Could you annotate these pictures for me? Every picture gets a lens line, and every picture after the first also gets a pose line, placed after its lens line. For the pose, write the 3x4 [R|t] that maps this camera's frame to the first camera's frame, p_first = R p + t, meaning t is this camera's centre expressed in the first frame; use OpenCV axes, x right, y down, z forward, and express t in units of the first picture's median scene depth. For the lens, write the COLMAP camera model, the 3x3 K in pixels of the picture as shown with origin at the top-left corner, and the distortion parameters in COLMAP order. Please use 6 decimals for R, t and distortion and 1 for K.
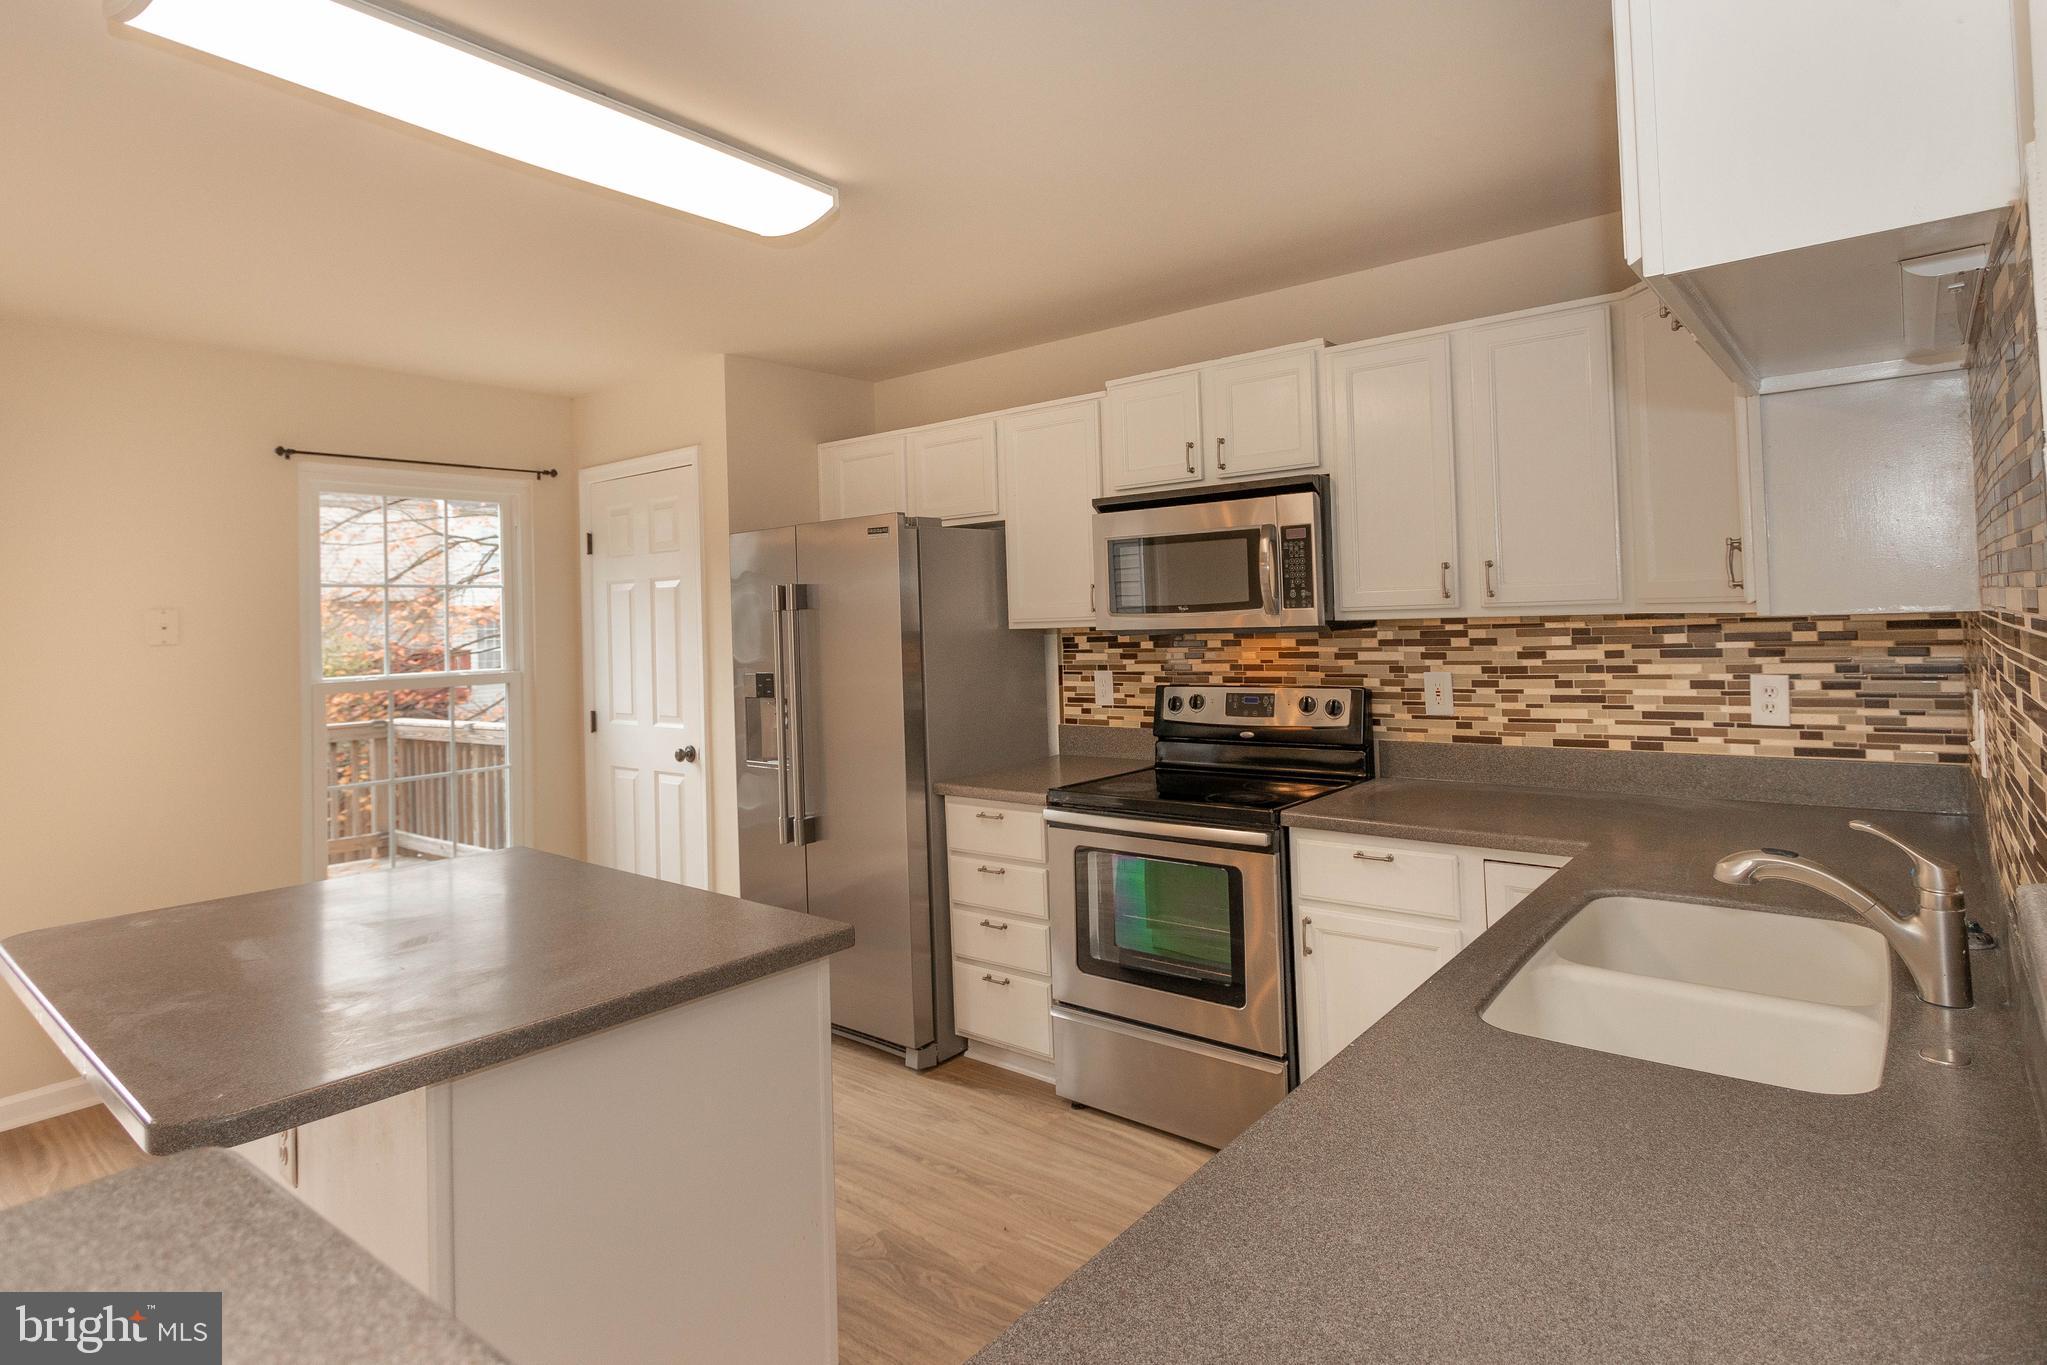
lens RADIAL K [[1054.1, 0, 1095.4], [0, 1054.1, 596.7], [0, 0, 1]] dist [0.010579, 0.000236]
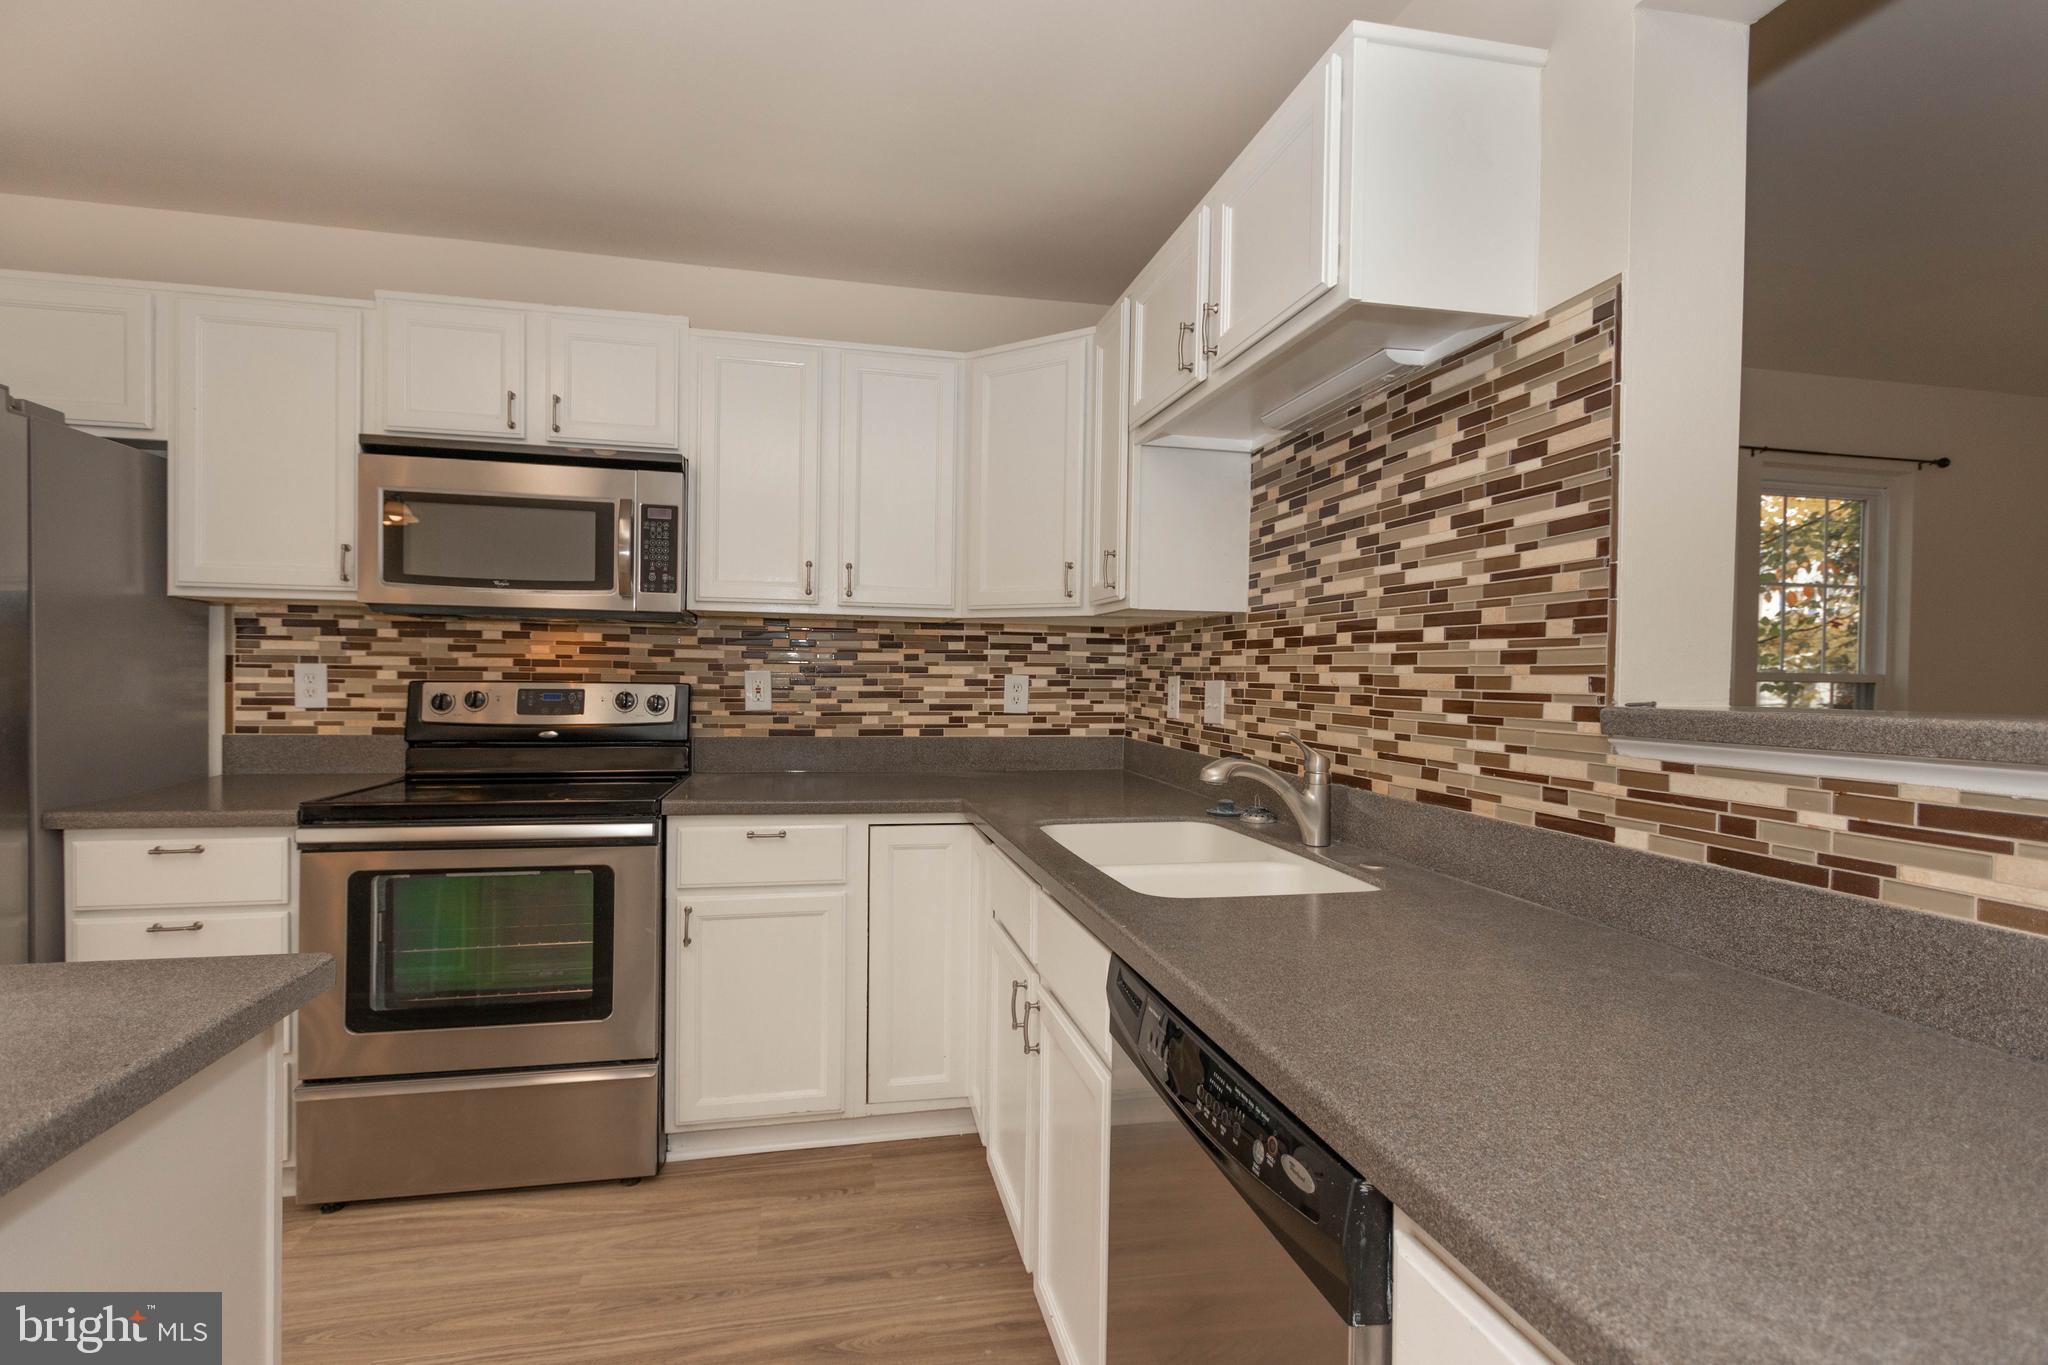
lens RADIAL K [[958.9, 0, 1000.6], [0, 958.9, 685.3], [0, 0, 1]] dist [0.003927, -0.003631]
pose [[0.657588, 0.036350, 0.752501, -0.246048], [-0.053482, 0.998568, -0.001500, 0.077441], [-0.751477, -0.039260, 0.658590, 0.191071]]
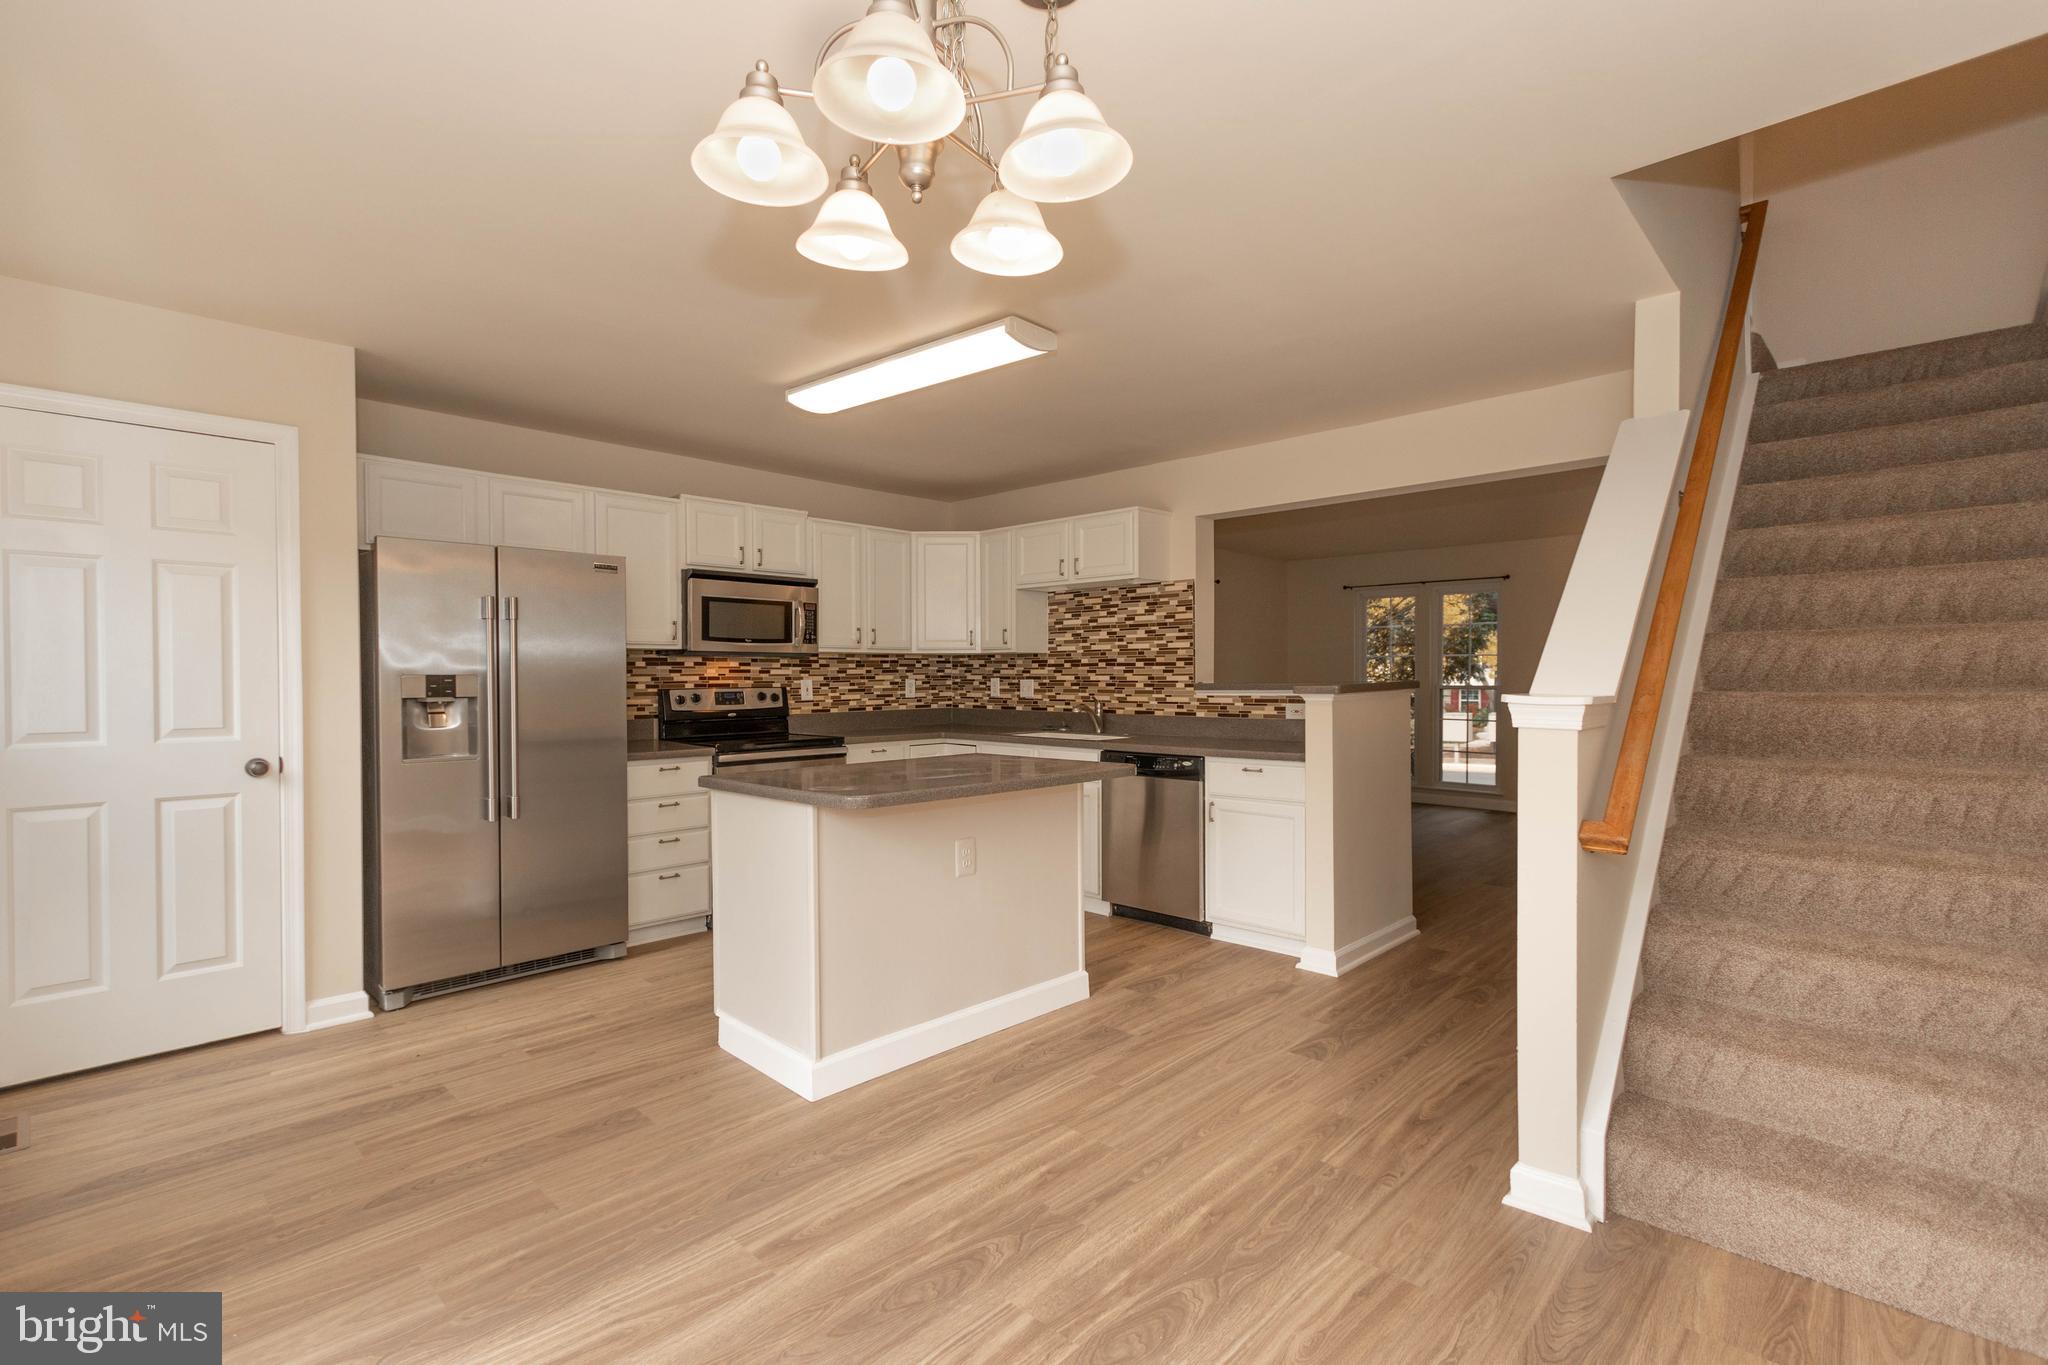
lens RADIAL K [[958.9, 0, 971.4], [0, 958.9, 682.7], [0, 0, 1]] dist [0.003927, -0.003631]
pose [[0.157885, 0.026584, 0.987100, -1.541283], [-0.019314, 0.999529, -0.023830, 0.120201], [-0.987269, -0.015302, 0.158324, 0.392085]]
